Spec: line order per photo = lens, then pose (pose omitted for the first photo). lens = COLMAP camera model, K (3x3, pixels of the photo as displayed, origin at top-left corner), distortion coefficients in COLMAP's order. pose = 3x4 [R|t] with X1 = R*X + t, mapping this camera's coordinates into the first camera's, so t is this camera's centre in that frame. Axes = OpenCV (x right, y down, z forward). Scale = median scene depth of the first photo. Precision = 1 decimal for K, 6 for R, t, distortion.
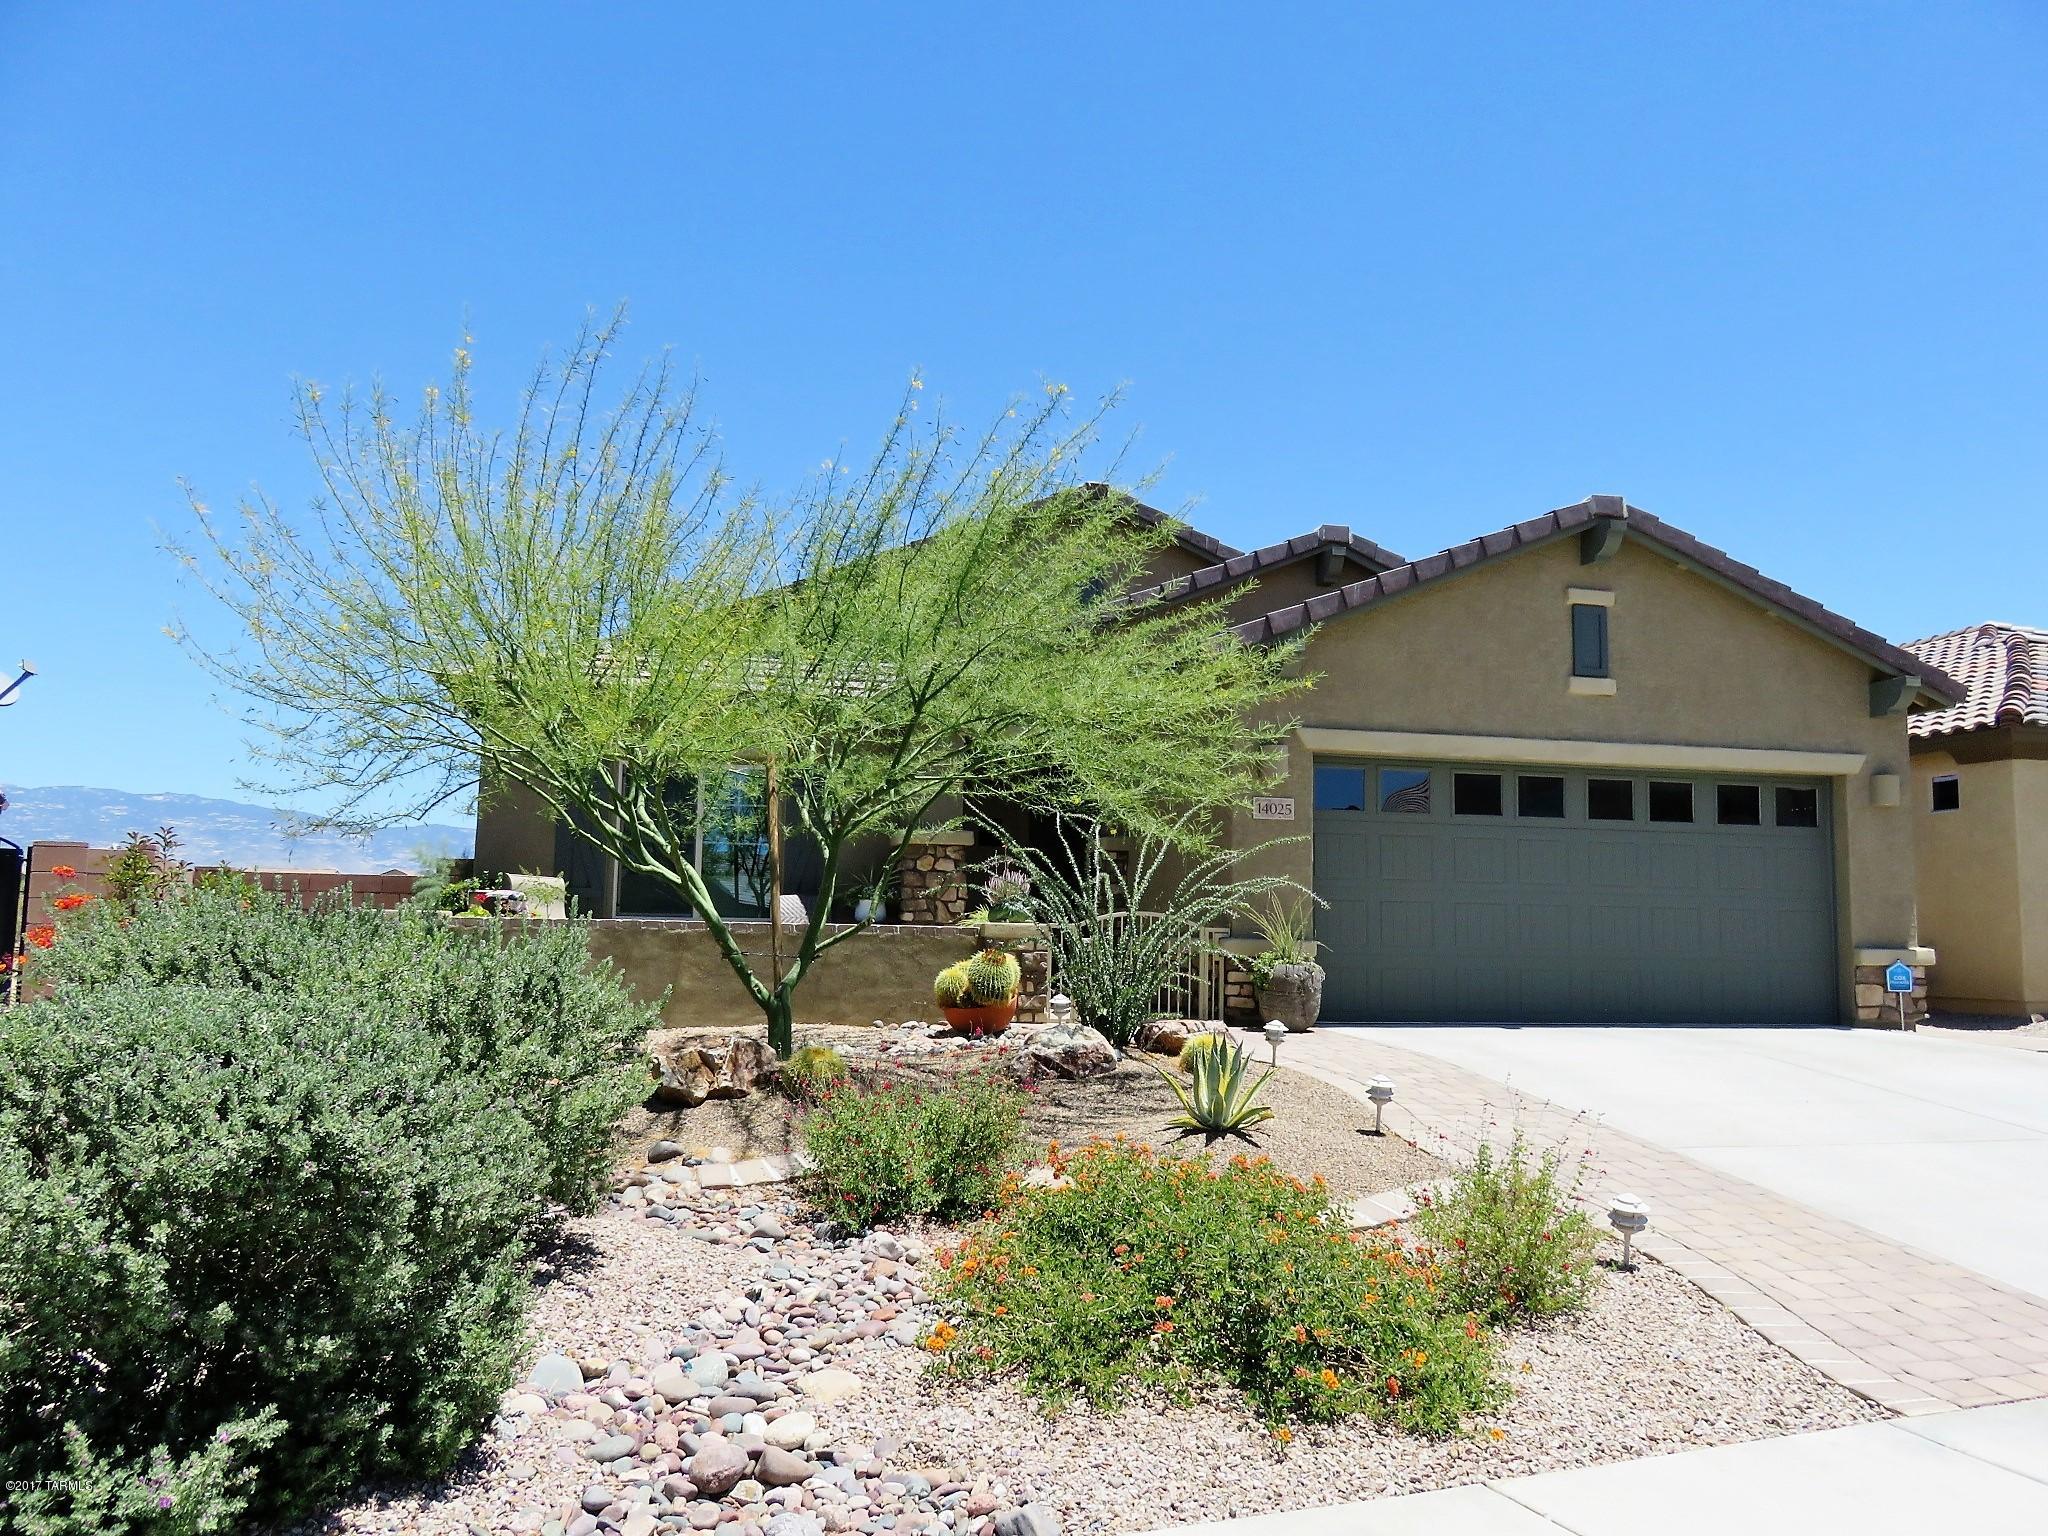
lens RADIAL K [[1531.6, 0, 1034.8], [0, 1531.6, 767.1], [0, 0, 1]] dist [-0.007299, 0.002454]
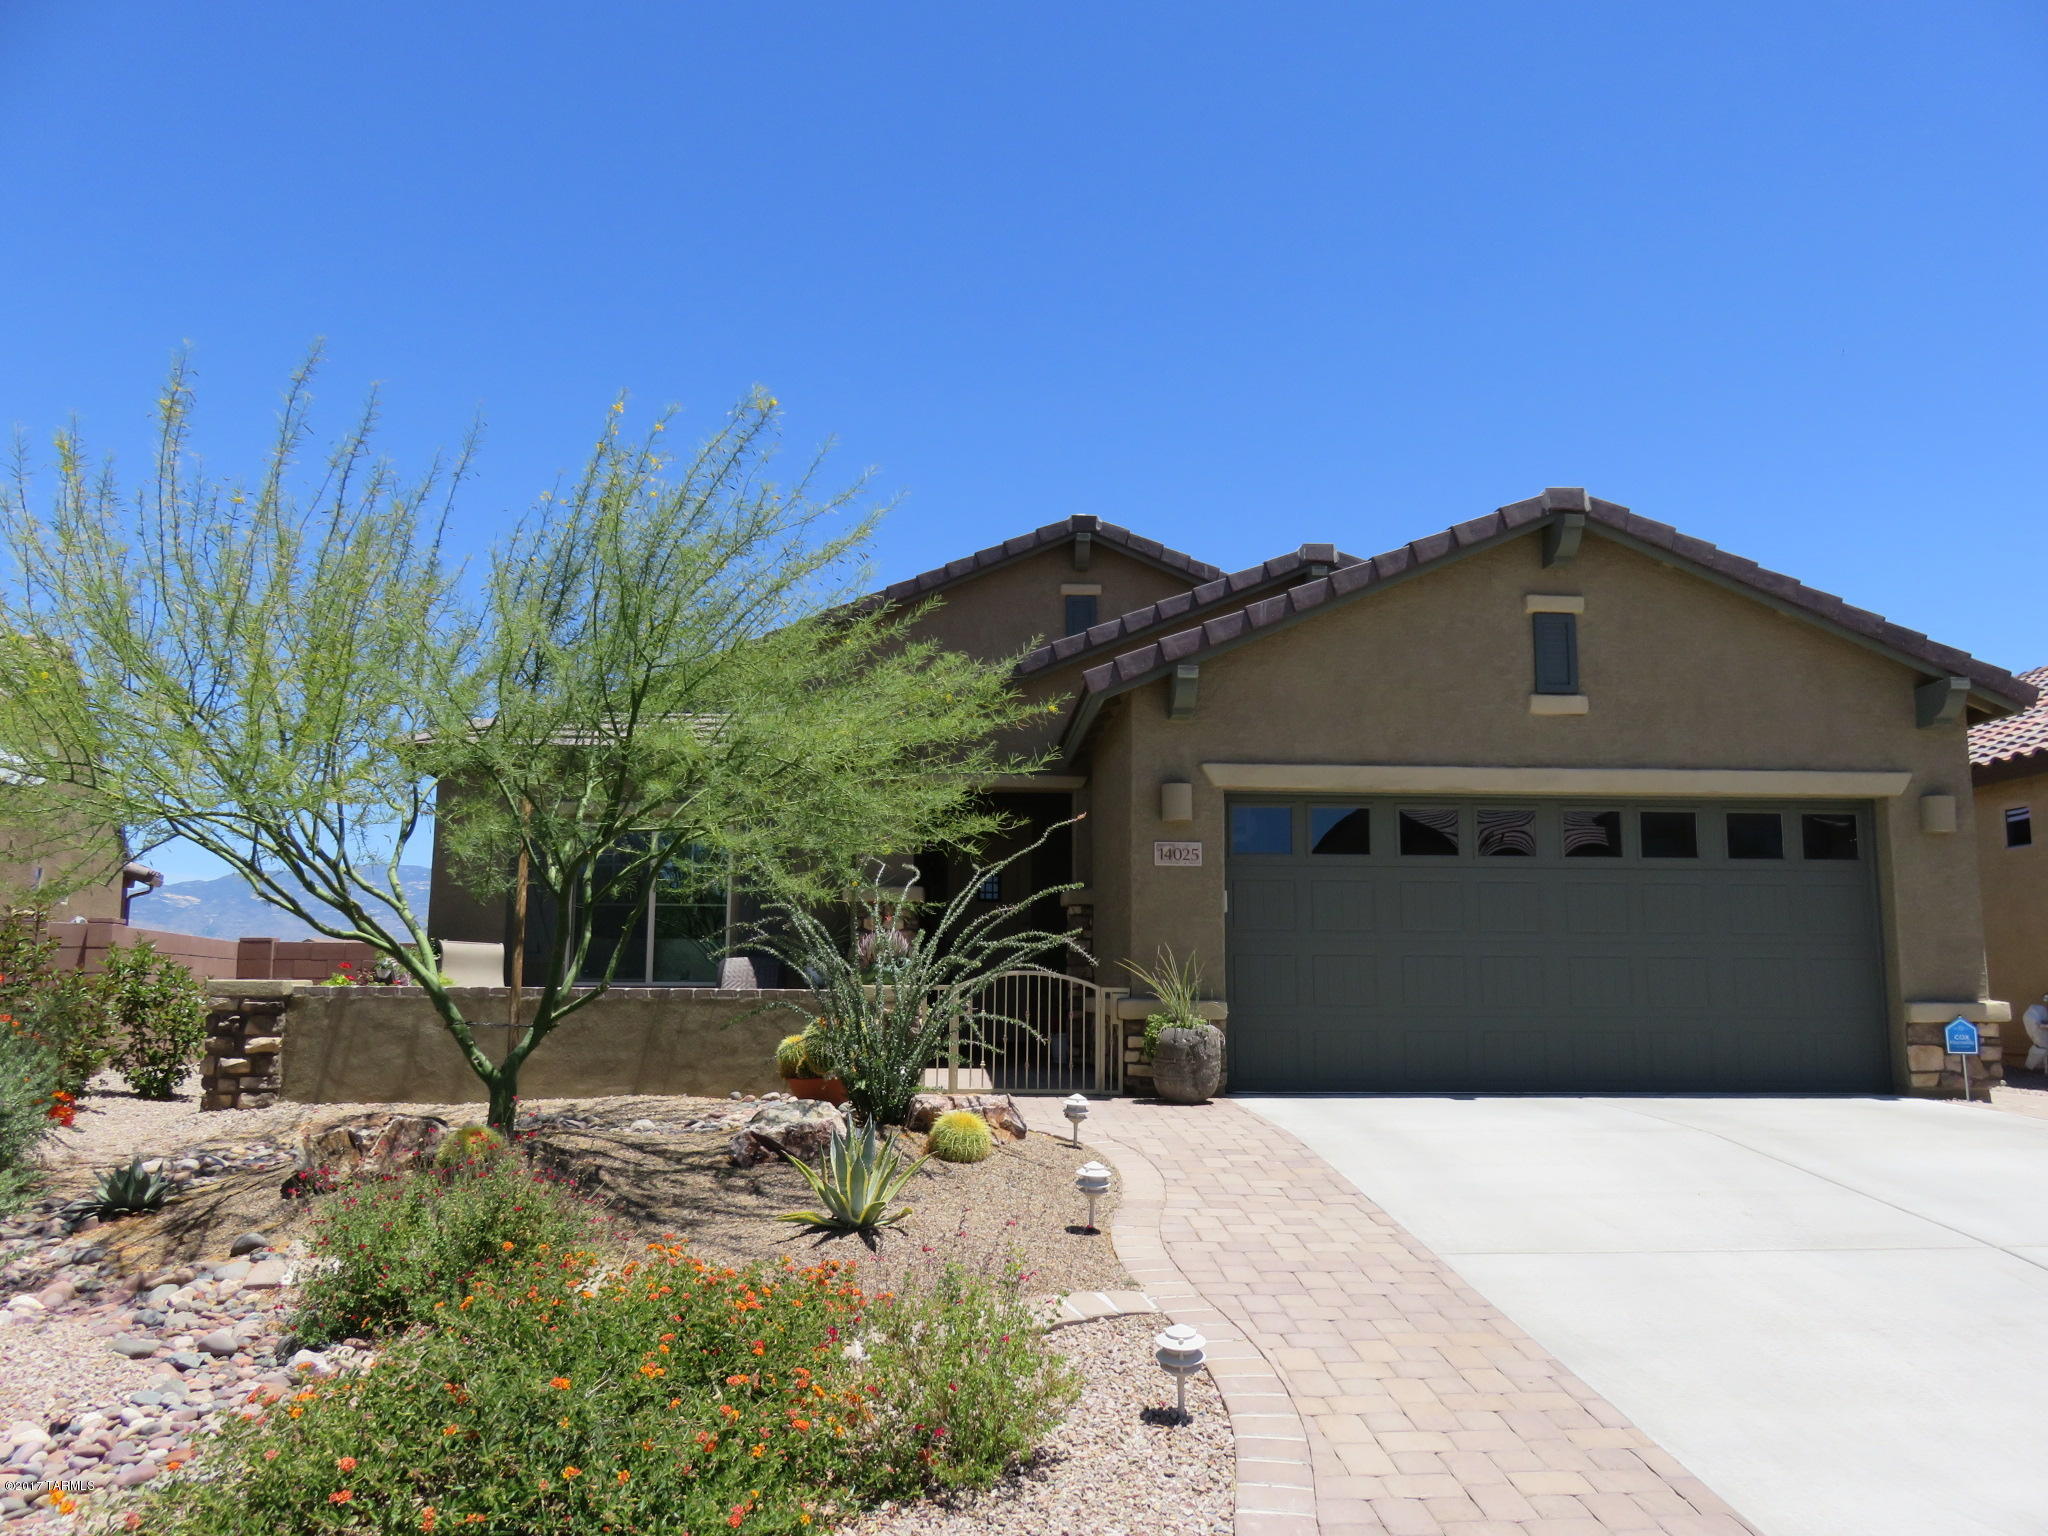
lens RADIAL K [[1531.6, 0, 1017.6], [0, 1531.6, 770.2], [0, 0, 1]] dist [-0.007299, 0.002454]
pose [[0.986705, -0.034420, -0.158832, 0.196667], [0.028763, 0.998872, -0.037779, 0.008603], [0.159953, 0.032708, 0.986583, 0.087710]]
